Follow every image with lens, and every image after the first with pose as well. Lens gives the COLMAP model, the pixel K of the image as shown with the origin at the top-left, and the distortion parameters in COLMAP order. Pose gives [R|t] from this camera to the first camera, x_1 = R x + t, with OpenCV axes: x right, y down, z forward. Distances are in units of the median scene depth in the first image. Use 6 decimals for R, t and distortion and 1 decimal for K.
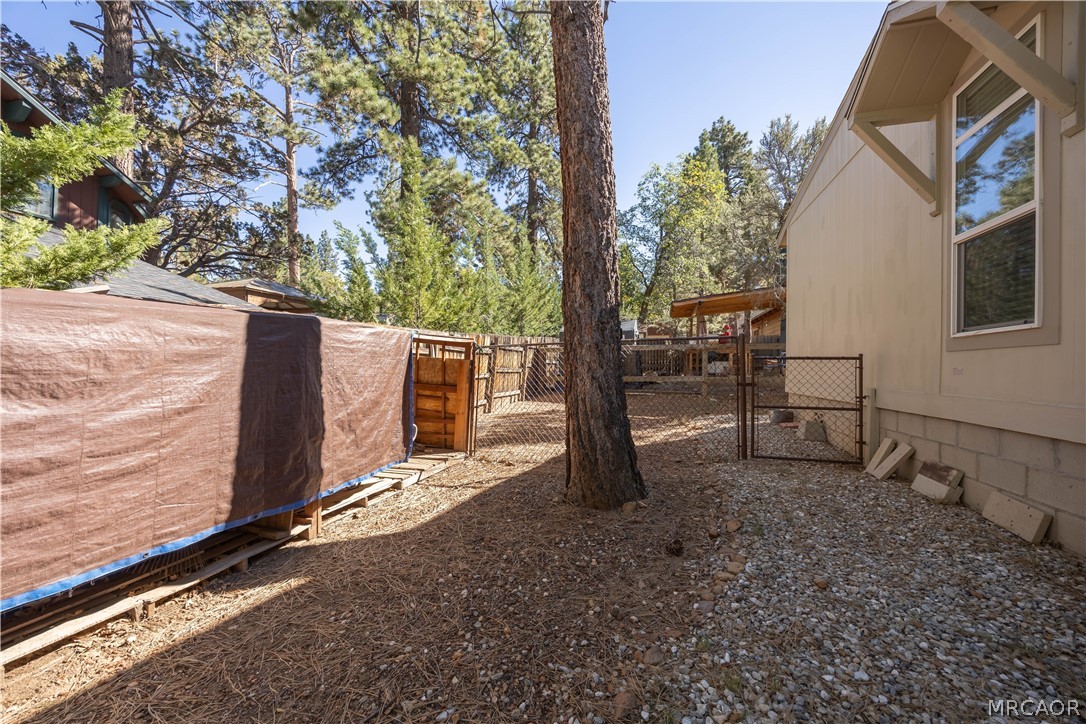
lens RADIAL K [[420.7, 0, 543.9], [0, 420.7, 363.0], [0, 0, 1]] dist [-0.003554, 0.000435]
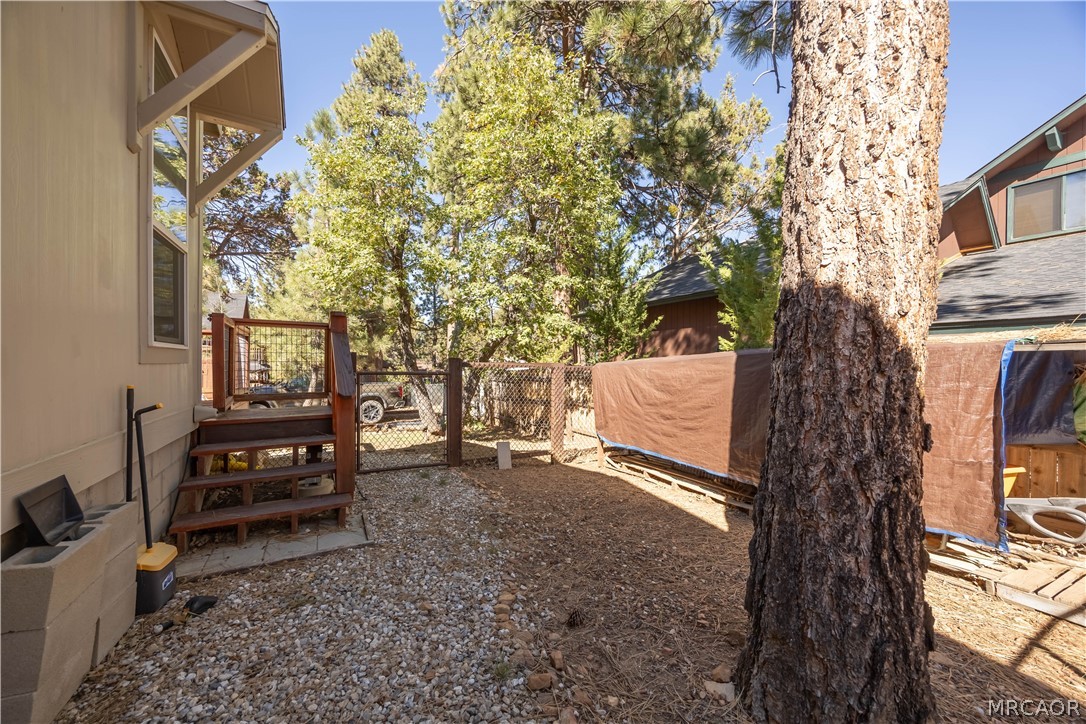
lens RADIAL K [[420.7, 0, 540.4], [0, 420.7, 363.0], [0, 0, 1]] dist [-0.003554, 0.000435]
pose [[-0.718632, -0.002609, -0.695385, 1.124130], [0.000509, 0.999991, -0.004277, -0.088560], [0.695390, -0.003428, -0.718624, 1.919499]]
